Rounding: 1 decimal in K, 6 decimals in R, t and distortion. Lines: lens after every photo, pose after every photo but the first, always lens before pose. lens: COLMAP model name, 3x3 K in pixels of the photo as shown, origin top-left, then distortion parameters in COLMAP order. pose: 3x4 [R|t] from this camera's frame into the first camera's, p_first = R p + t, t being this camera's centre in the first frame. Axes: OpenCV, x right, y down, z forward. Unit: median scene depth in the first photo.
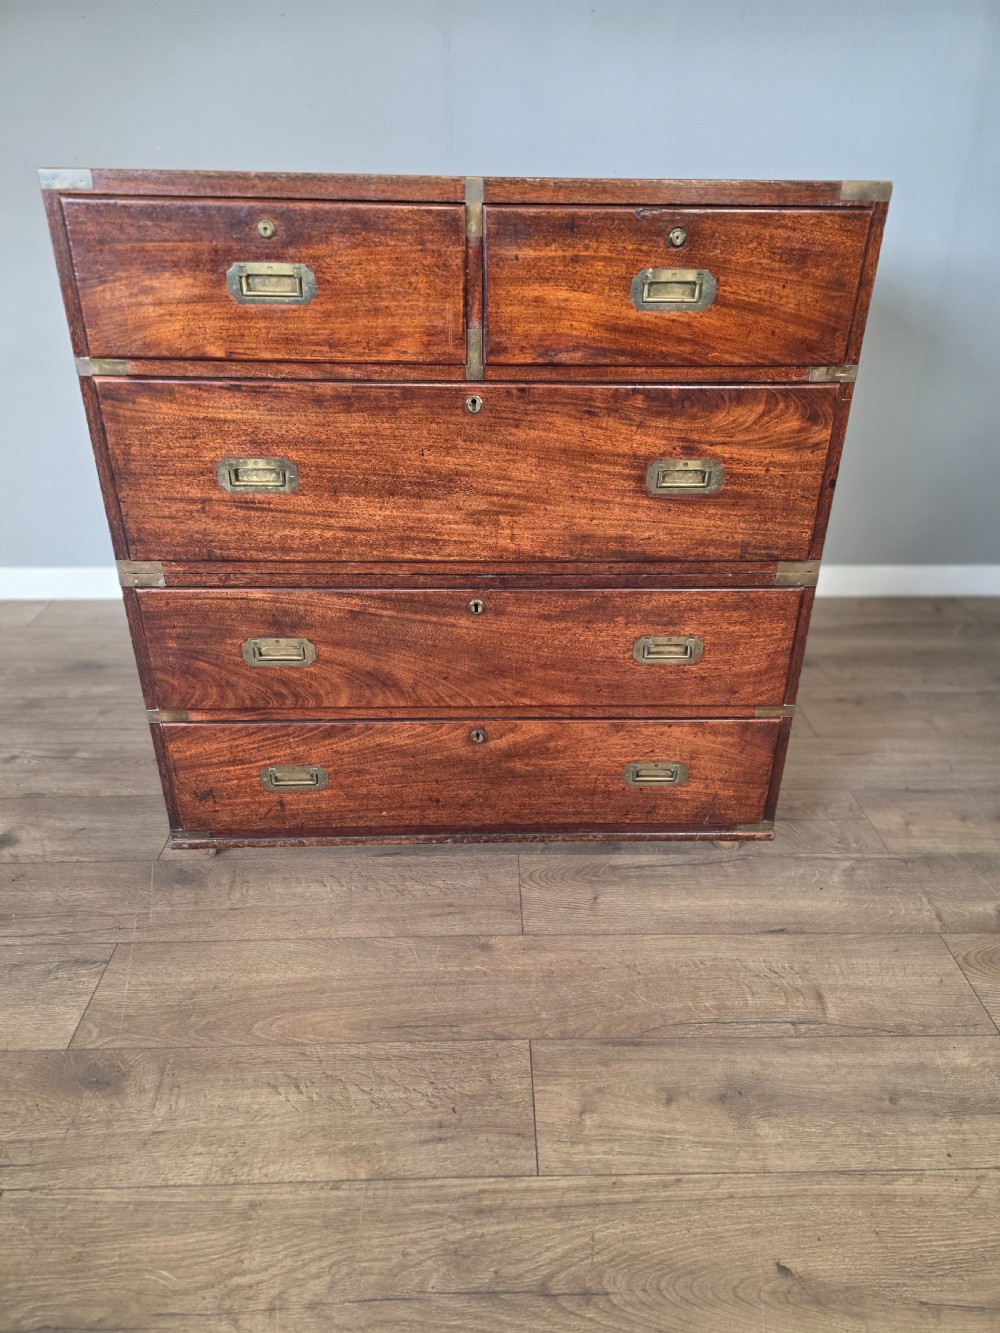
lens RADIAL K [[908.5, 0, 513.3], [0, 908.5, 663.7], [0, 0, 1]] dist [0.072927, -0.085544]
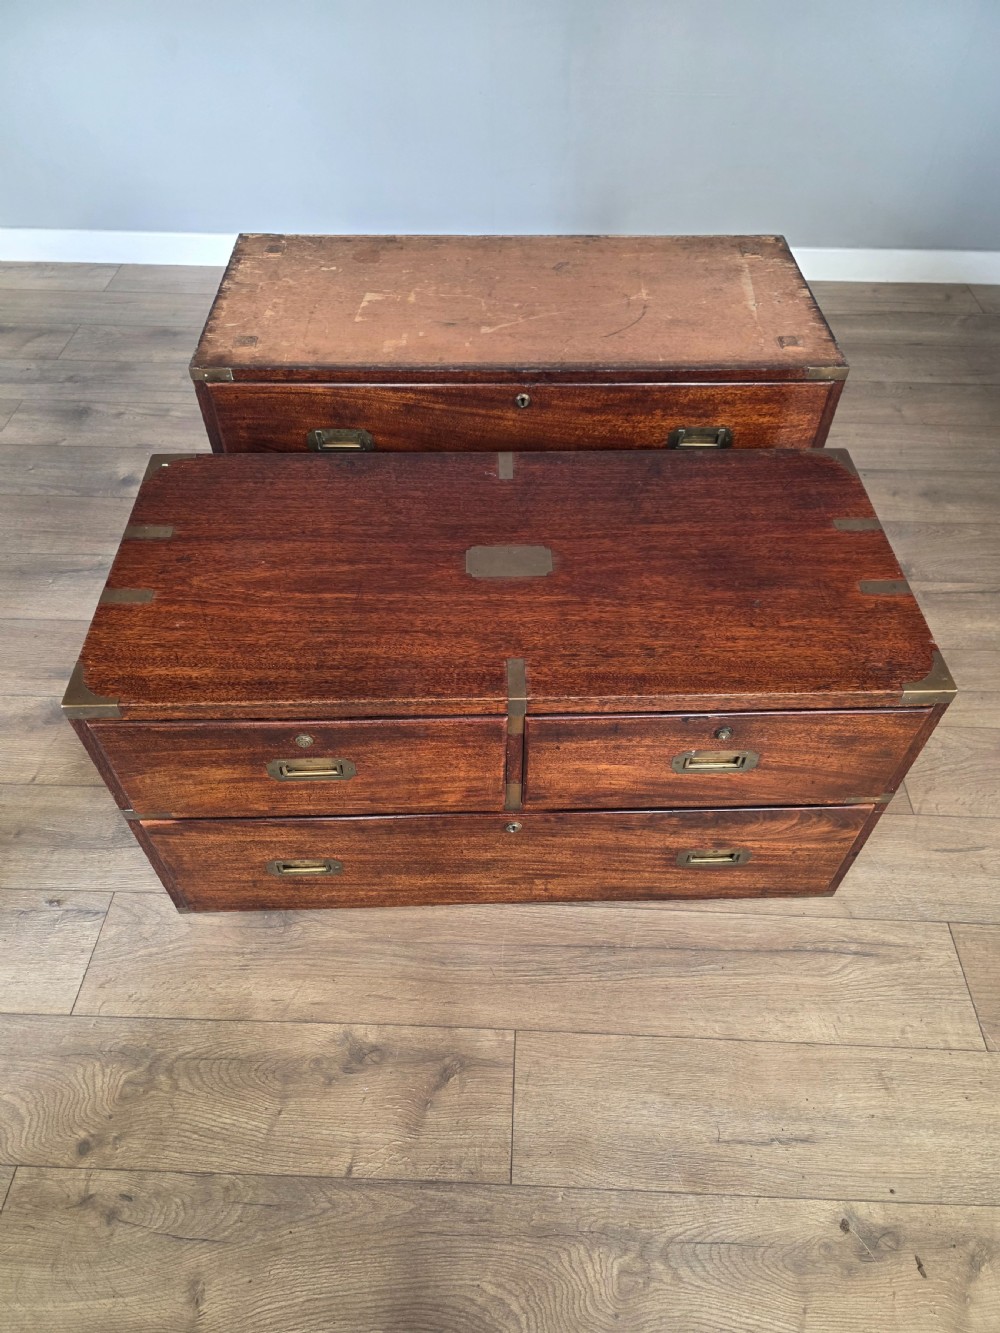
lens RADIAL K [[906.8, 0, 511.5], [0, 906.8, 679.0], [0, 0, 1]] dist [0.067675, -0.085108]
pose [[0.999983, 0.003453, -0.004666, -0.040350], [-0.001490, 0.929619, 0.368518, -0.824292], [0.005610, -0.368505, 0.929609, 0.116819]]
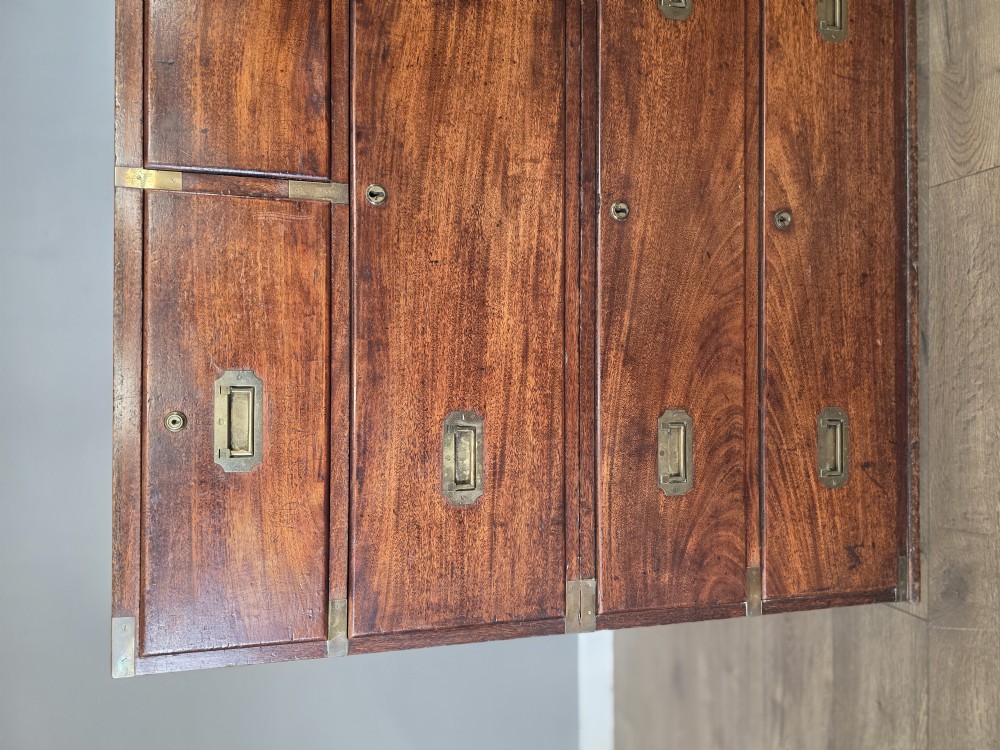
lens RADIAL K [[689.8, 0, 500.4], [0, 689.8, 375.8], [0, 0, 1]] dist [0.068047, -0.088708]
pose [[-0.004027, -0.999396, -0.034525, -0.189378], [0.973999, 0.003900, -0.226517, -0.028740], [0.226515, -0.034540, 0.973395, 0.406673]]
